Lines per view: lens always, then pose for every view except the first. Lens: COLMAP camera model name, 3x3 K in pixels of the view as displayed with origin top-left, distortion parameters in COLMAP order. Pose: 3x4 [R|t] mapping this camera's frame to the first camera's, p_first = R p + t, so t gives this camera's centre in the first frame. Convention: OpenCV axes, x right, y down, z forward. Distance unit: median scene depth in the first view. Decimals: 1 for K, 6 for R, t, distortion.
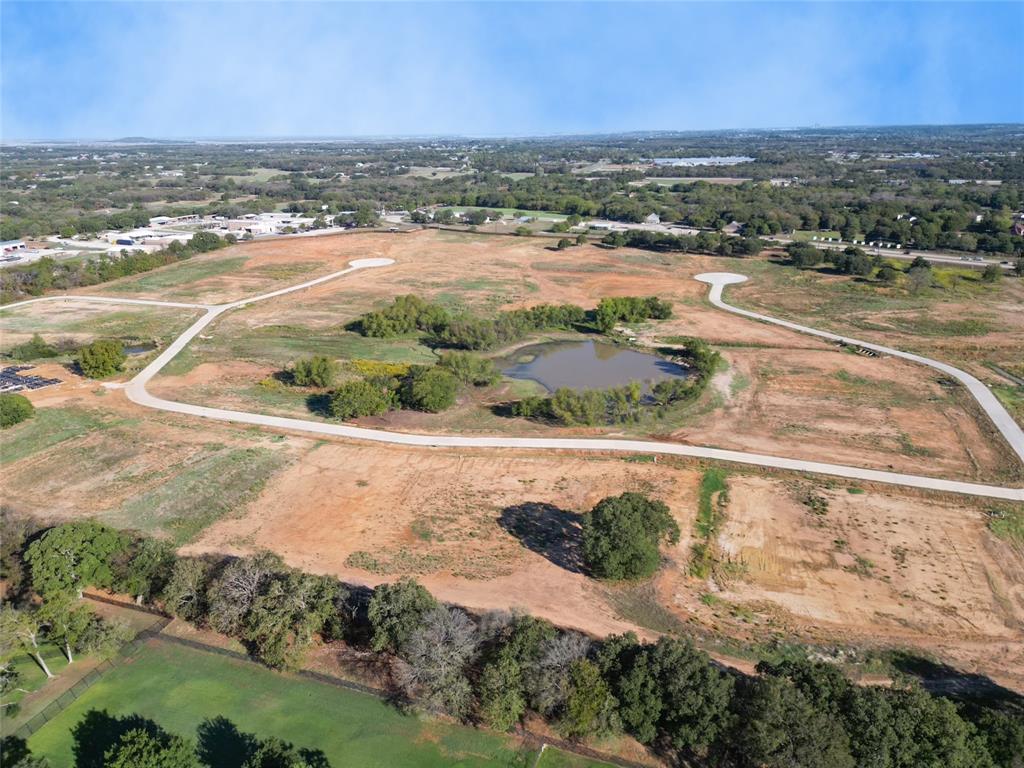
lens RADIAL K [[716.2, 0, 512.0], [0, 716.2, 384.0], [0, 0, 1]] dist [0.079115, -0.084814]
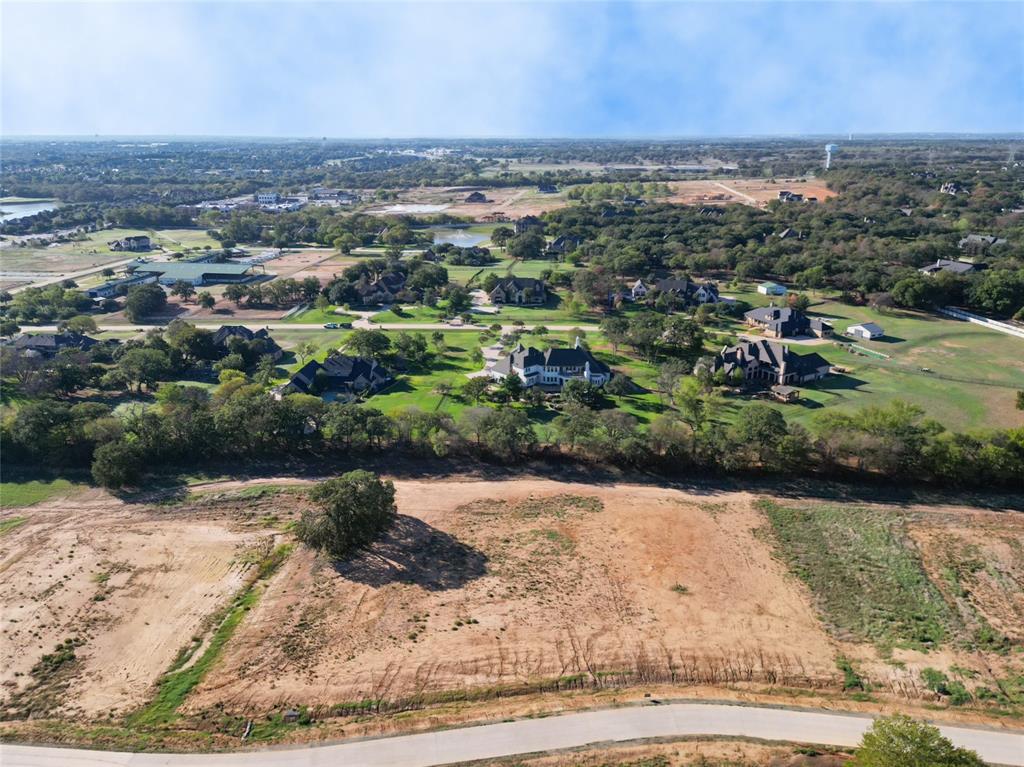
lens RADIAL K [[735.5, 0, 512.0], [0, 735.5, 383.5], [0, 0, 1]] dist [0.083086, -0.095741]
pose [[-0.978558, 0.080890, -0.189425, 0.057733], [-0.053779, 0.787417, 0.614070, -0.301511], [0.198828, 0.611090, -0.766183, 0.856160]]
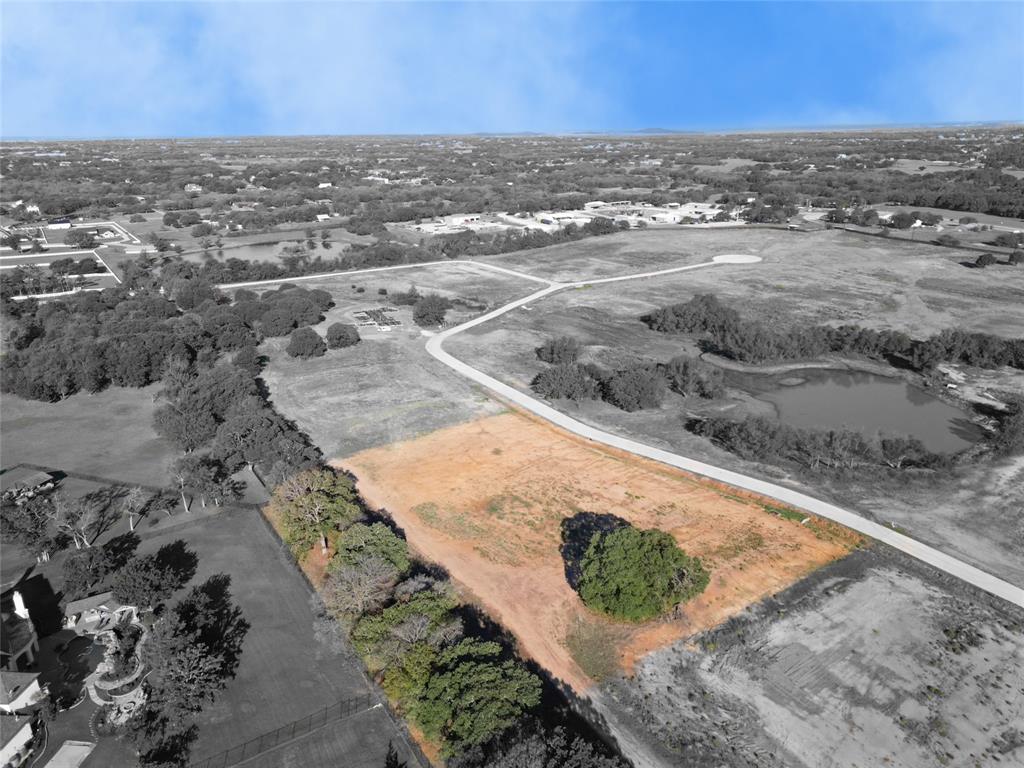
lens RADIAL K [[716.2, 0, 512.0], [0, 716.2, 384.0], [0, 0, 1]] dist [0.079115, -0.084814]
pose [[0.797128, 0.205036, -0.567933, 0.243716], [-0.197712, 0.977360, 0.075347, -0.029958], [0.570523, 0.052226, 0.819619, 0.069027]]
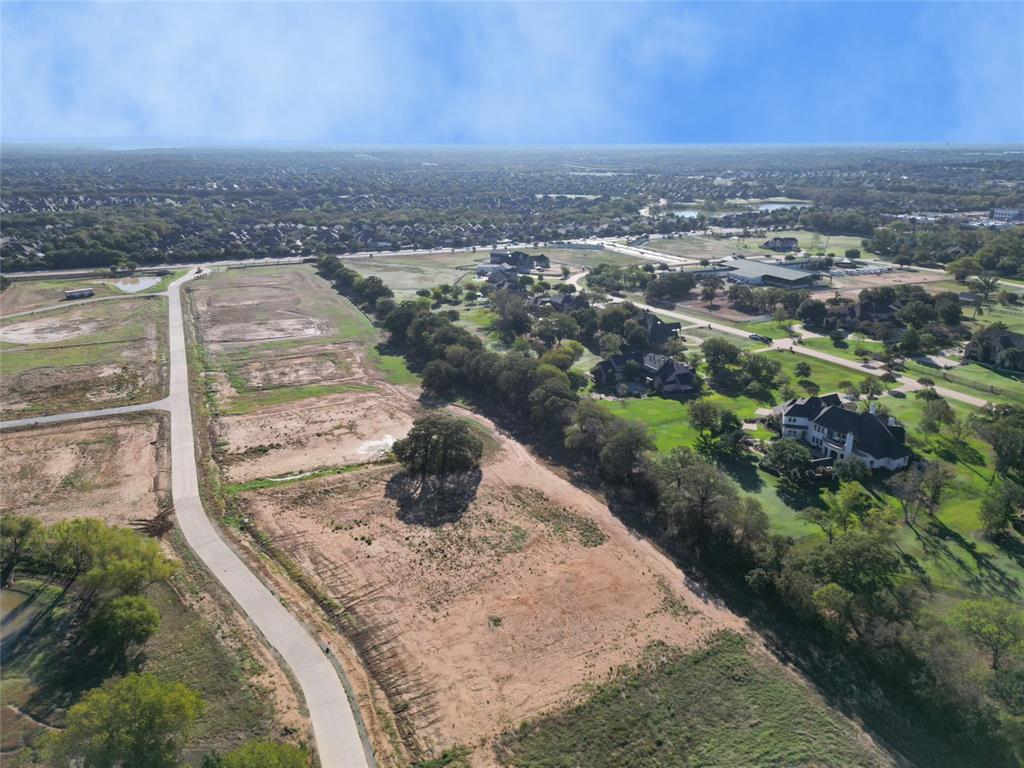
lens RADIAL K [[735.5, 0, 512.0], [0, 735.5, 384.0], [0, 0, 1]] dist [0.083086, -0.095741]
pose [[-0.680384, -0.215884, 0.700337, -0.413002], [0.252682, 0.827922, 0.500696, -0.255918], [-0.687916, 0.517628, -0.508755, 0.742848]]
